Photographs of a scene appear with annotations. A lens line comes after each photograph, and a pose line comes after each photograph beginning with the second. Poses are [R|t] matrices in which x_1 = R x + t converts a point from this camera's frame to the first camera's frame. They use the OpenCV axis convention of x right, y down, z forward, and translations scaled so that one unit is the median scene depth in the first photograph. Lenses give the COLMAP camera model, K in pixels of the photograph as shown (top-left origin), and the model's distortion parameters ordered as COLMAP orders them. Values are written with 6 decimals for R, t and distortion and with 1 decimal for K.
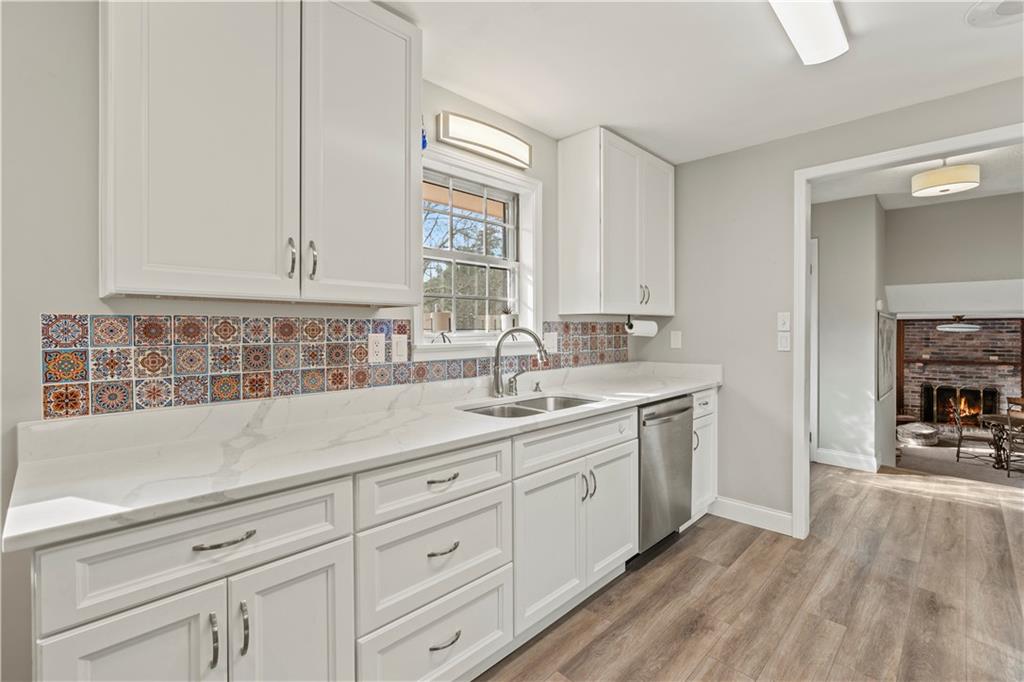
lens RADIAL K [[461.0, 0, 512.6], [0, 461.0, 333.3], [0, 0, 1]] dist [-0.008193, 0.000713]
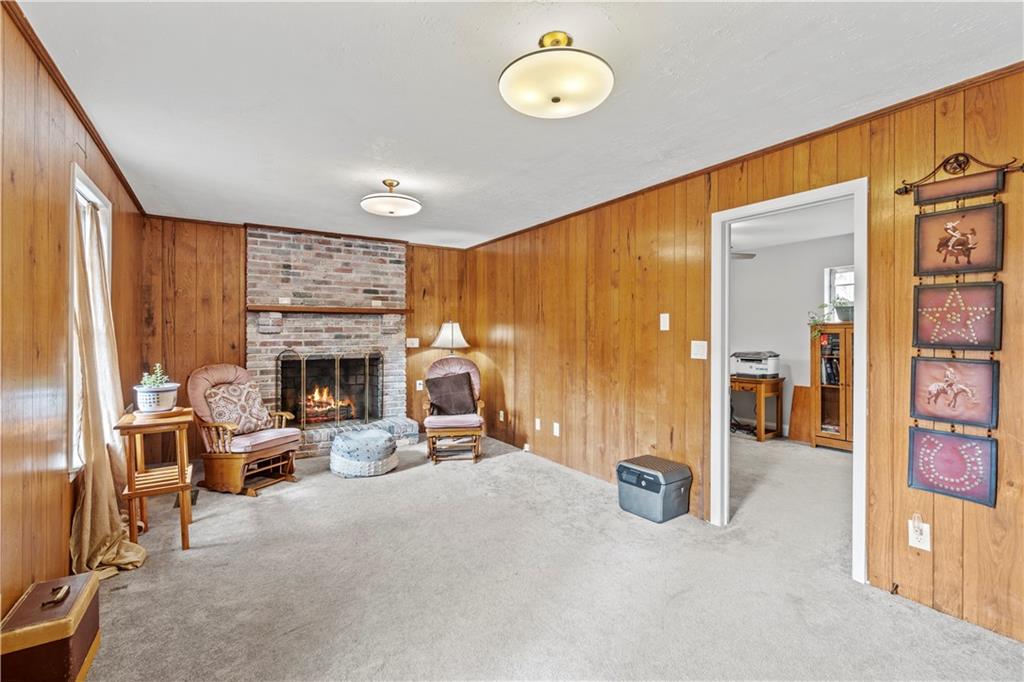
lens RADIAL K [[471.0, 0, 508.8], [0, 471.0, 329.6], [0, 0, 1]] dist [-0.002927, 0.000248]
pose [[0.238391, 0.012983, 0.971083, 1.732419], [0.006776, 0.999864, -0.015031, 0.356249], [-0.971146, 0.010164, 0.238270, 2.426775]]
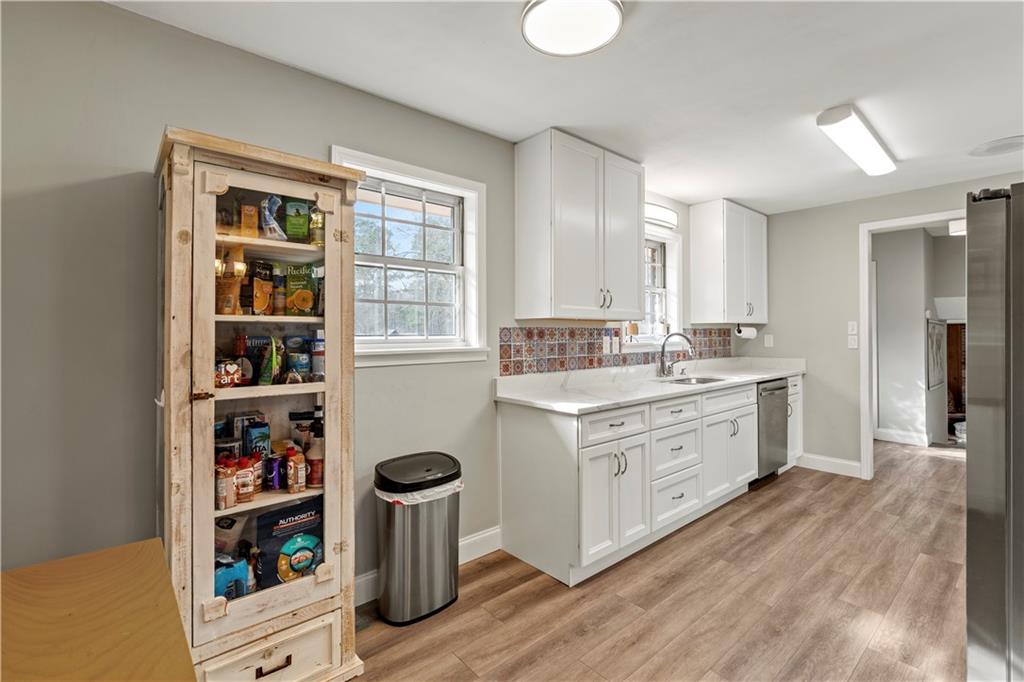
lens RADIAL K [[471.0, 0, 508.8], [0, 471.0, 329.6], [0, 0, 1]] dist [-0.002927, 0.000248]
pose [[0.997296, -0.001932, -0.073462, -0.433037], [0.000801, 0.999881, -0.015423, 0.001709], [0.073483, 0.015323, 0.997179, -0.630846]]
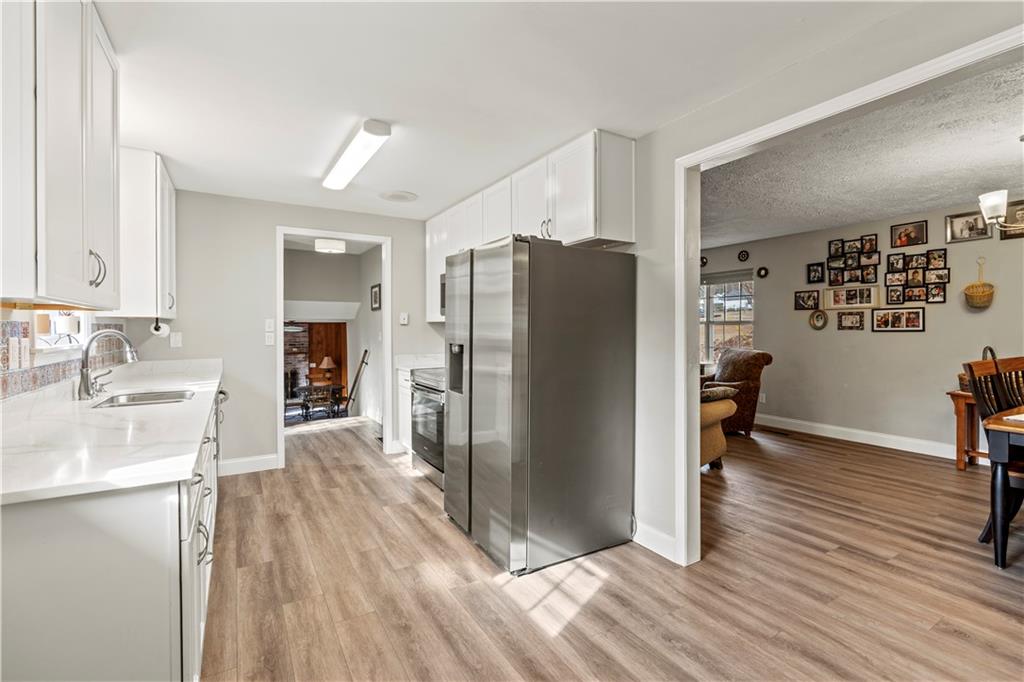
lens RADIAL K [[462.6, 0, 516.5], [0, 462.6, 336.5], [0, 0, 1]] dist [0.002238, 0.000426]
pose [[0.236386, -0.014882, 0.971545, -0.775592], [0.008666, 0.999875, 0.013207, -0.003156], [-0.971621, 0.005298, 0.236485, -0.141348]]
